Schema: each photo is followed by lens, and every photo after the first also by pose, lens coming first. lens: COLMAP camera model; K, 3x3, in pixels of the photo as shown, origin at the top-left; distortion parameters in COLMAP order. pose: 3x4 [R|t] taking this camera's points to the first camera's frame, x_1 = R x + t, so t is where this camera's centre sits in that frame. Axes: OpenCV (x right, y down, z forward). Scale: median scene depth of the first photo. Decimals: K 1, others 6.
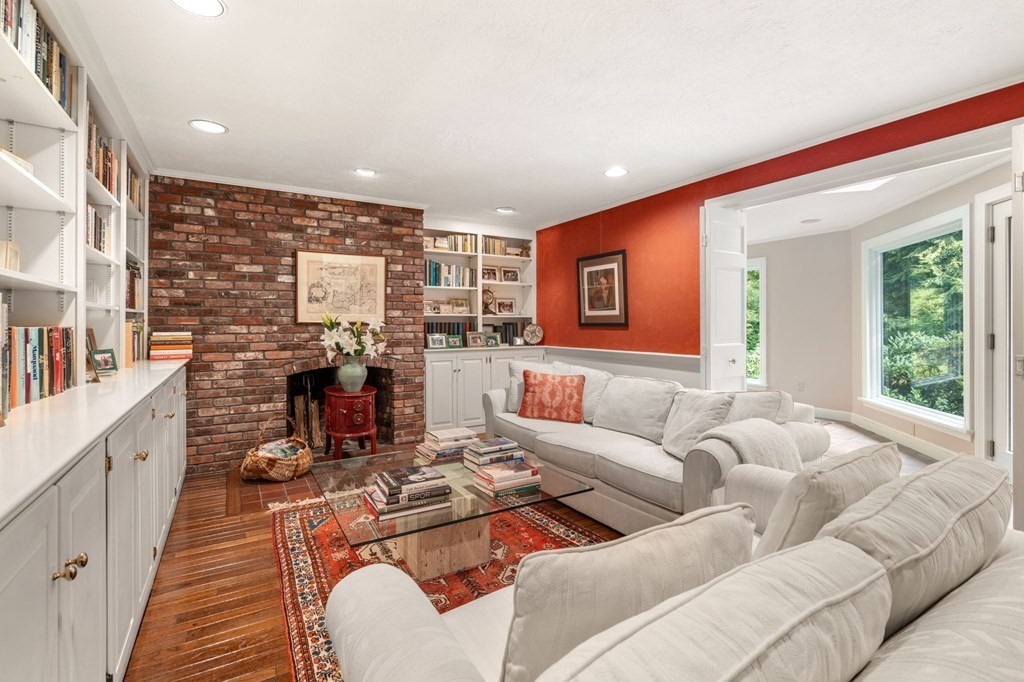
lens RADIAL K [[466.6, 0, 509.8], [0, 466.6, 324.1], [0, 0, 1]] dist [-0.004730, 0.004195]
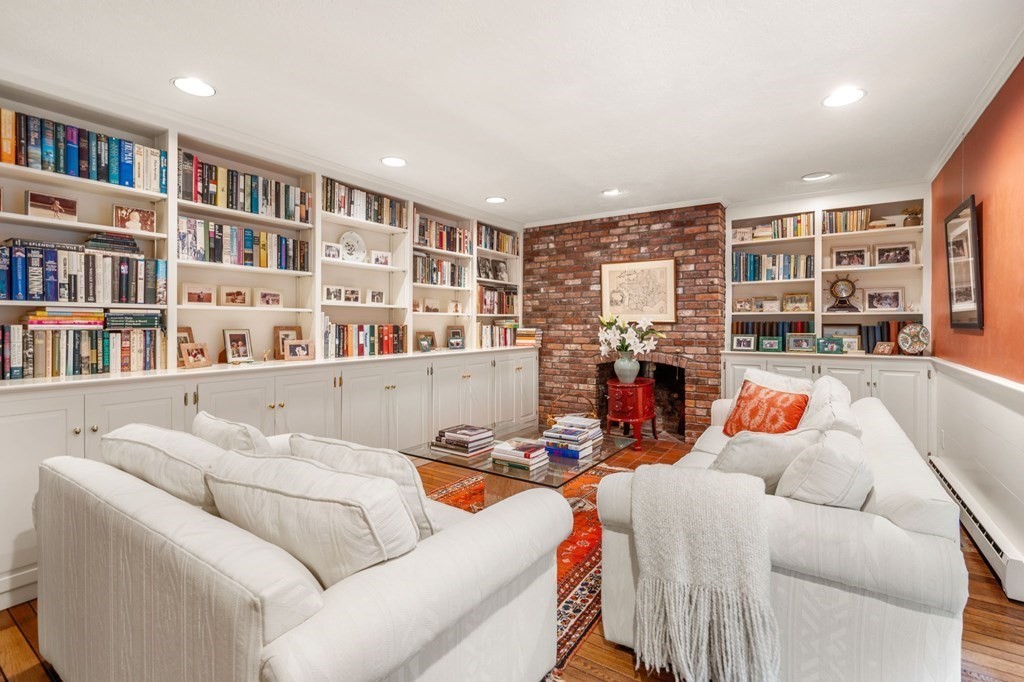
lens RADIAL K [[466.6, 0, 515.9], [0, 466.6, 320.9], [0, 0, 1]] dist [-0.004730, 0.004195]
pose [[0.432272, -0.002435, -0.901740, 0.536443], [-0.001029, 0.999994, -0.003194, -0.002388], [0.901743, 0.002308, 0.432267, 0.244709]]
